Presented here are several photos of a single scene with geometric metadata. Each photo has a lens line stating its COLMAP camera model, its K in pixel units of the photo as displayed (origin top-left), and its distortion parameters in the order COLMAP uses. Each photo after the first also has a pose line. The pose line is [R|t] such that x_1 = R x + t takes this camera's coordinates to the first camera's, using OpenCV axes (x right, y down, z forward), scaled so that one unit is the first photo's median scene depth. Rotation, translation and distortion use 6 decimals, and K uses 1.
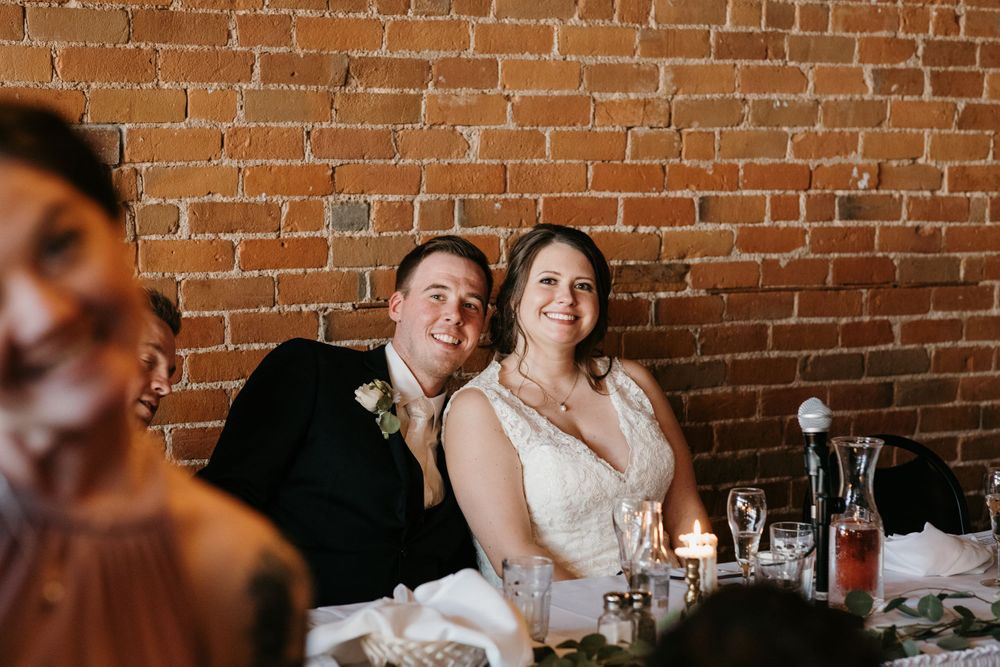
lens RADIAL K [[2379.0, 0, 500.0], [0, 2379.0, 333.5], [0, 0, 1]] dist [0.132805, 0.202440]
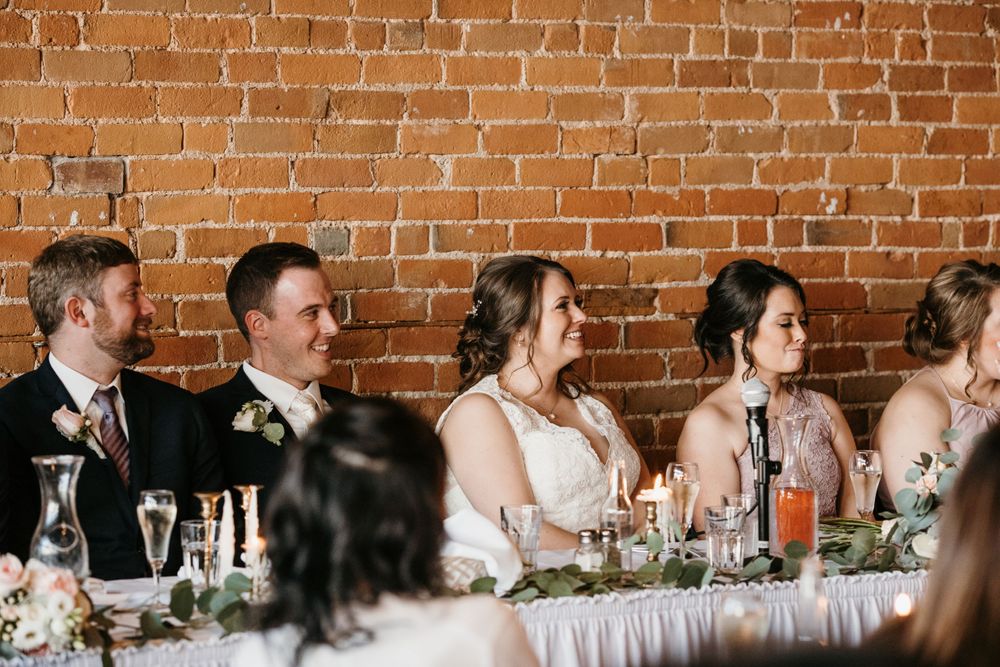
lens RADIAL K [[3798.4, 0, 500.0], [0, 3798.4, 333.5], [0, 0, 1]] dist [0.267244, -1.667162]
pose [[0.999577, -0.014327, 0.025312, -0.028821], [0.015457, 0.998866, -0.045025, 0.061819], [-0.024639, 0.045397, 0.998665, -0.613563]]
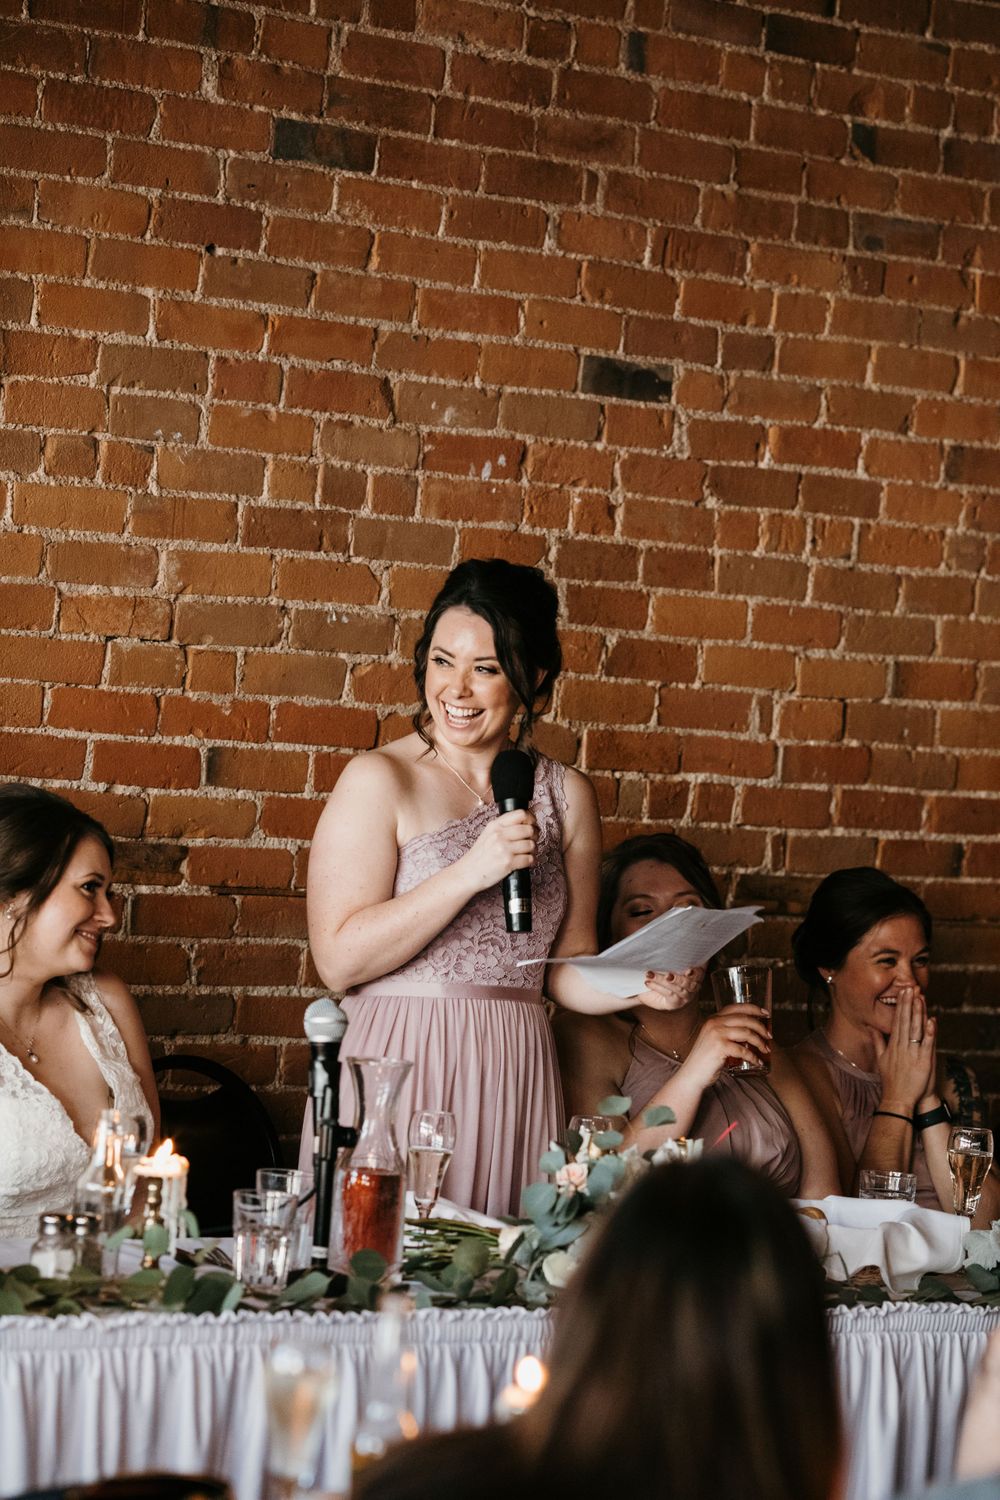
lens RADIAL K [[5697.6, 0, 507.5], [0, 5697.6, 742.5], [0, 0, 1]] dist [0.267244, -1.667162]
pose [[0.990309, 0.063865, 0.123323, -0.030865], [-0.055037, 0.995760, -0.073715, 0.054805], [-0.127508, 0.066213, 0.989625, -0.597815]]
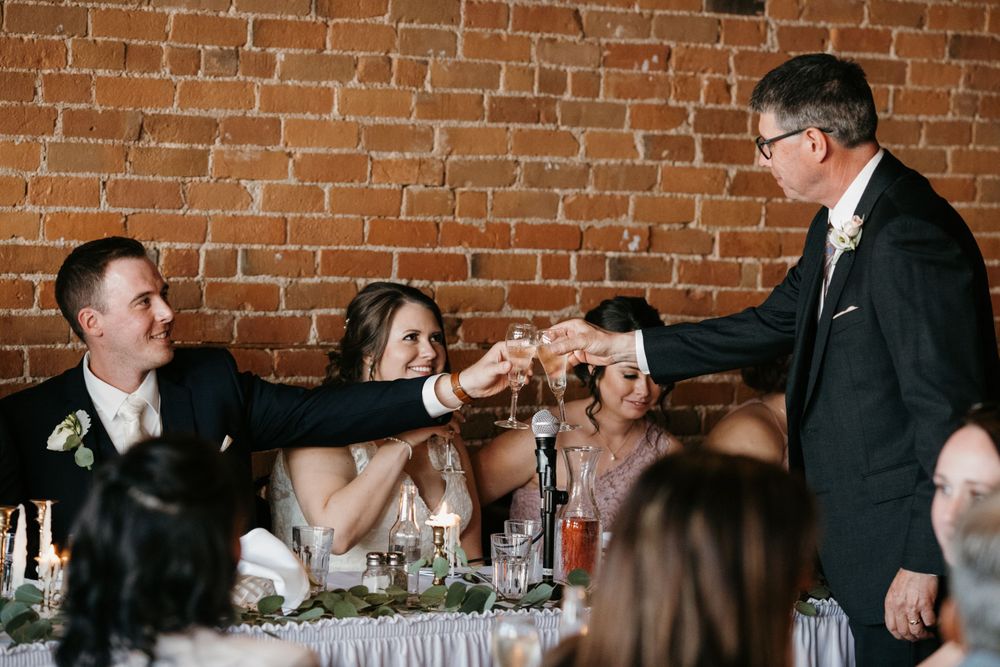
lens RADIAL K [[3798.4, 0, 500.0], [0, 3798.4, 333.5], [0, 0, 1]] dist [0.267244, -1.667162]
pose [[0.997488, 0.018553, 0.068356, -0.016535], [-0.015106, 0.998605, -0.050600, 0.060921], [-0.069200, 0.049440, 0.996377, -0.648022]]
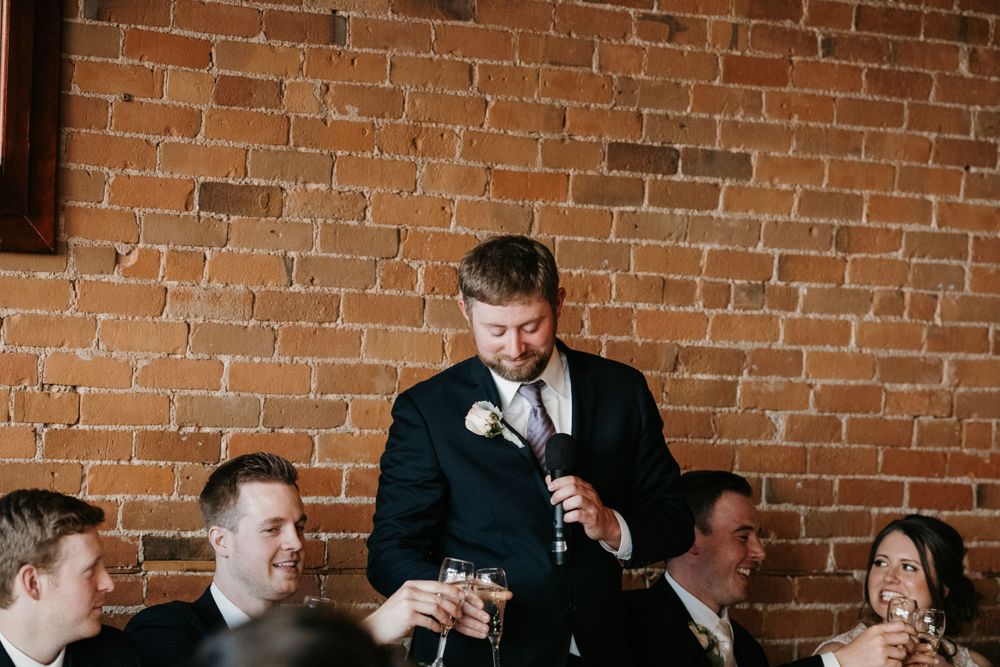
lens RADIAL K [[3798.4, 0, 500.0], [0, 3798.4, 333.5], [0, 0, 1]] dist [0.267244, -1.667162]
pose [[0.999240, 0.027161, 0.027965, -0.176473], [-0.023962, 0.993753, -0.108999, 0.065609], [-0.030751, 0.108246, 0.993648, -0.678604]]
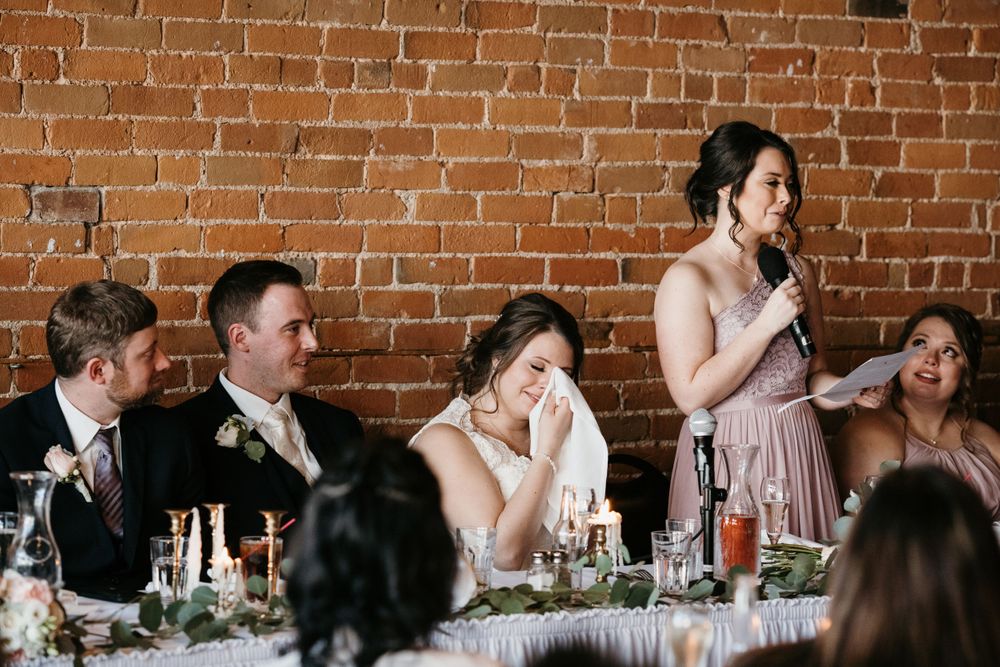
lens RADIAL K [[3798.4, 0, 500.0], [0, 3798.4, 333.5], [0, 0, 1]] dist [0.267244, -1.667162]
pose [[0.999392, 0.001538, 0.034822, -0.028558], [0.000354, 0.998527, -0.054258, 0.066721], [-0.034854, 0.054238, 0.997920, -0.670849]]
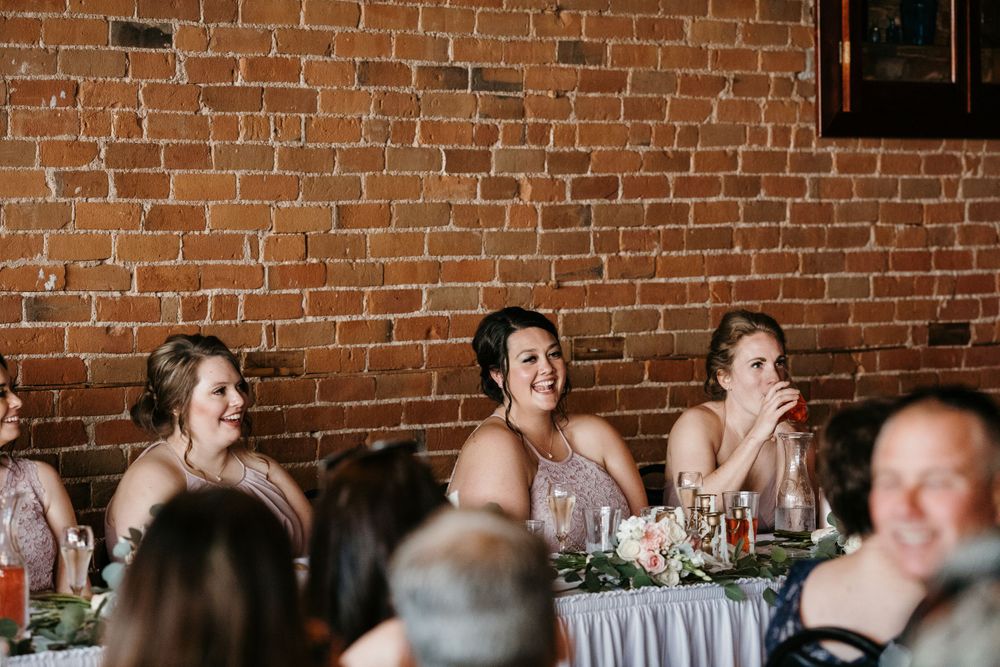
lens RADIAL K [[3798.4, 0, 500.0], [0, 3798.4, 333.5], [0, 0, 1]] dist [0.267244, -1.667162]
pose [[0.975990, -0.025173, 0.216354, -0.011538], [0.038251, 0.997671, -0.056470, 0.058493], [-0.214429, 0.063390, 0.974680, -0.636594]]
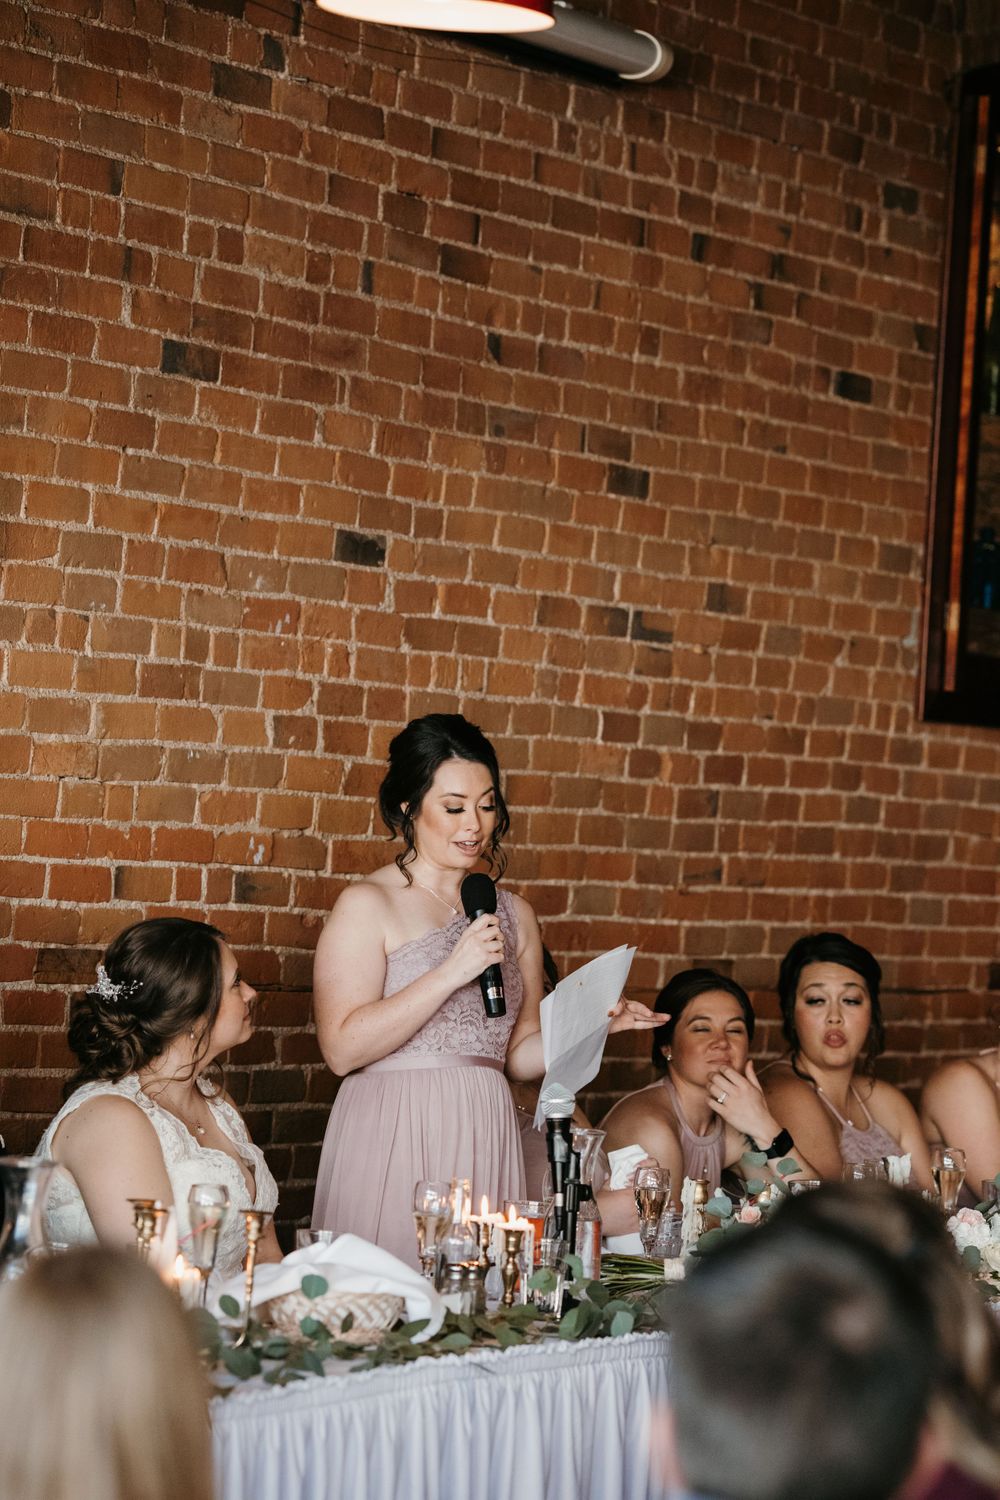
lens RADIAL K [[5697.6, 0, 507.5], [0, 5697.6, 742.5], [0, 0, 1]] dist [0.267244, -1.667162]
pose [[0.883561, 0.051158, 0.465513, -0.691687], [-0.013814, 0.996430, -0.083286, 0.058435], [-0.468112, 0.067157, 0.881114, -0.746453]]
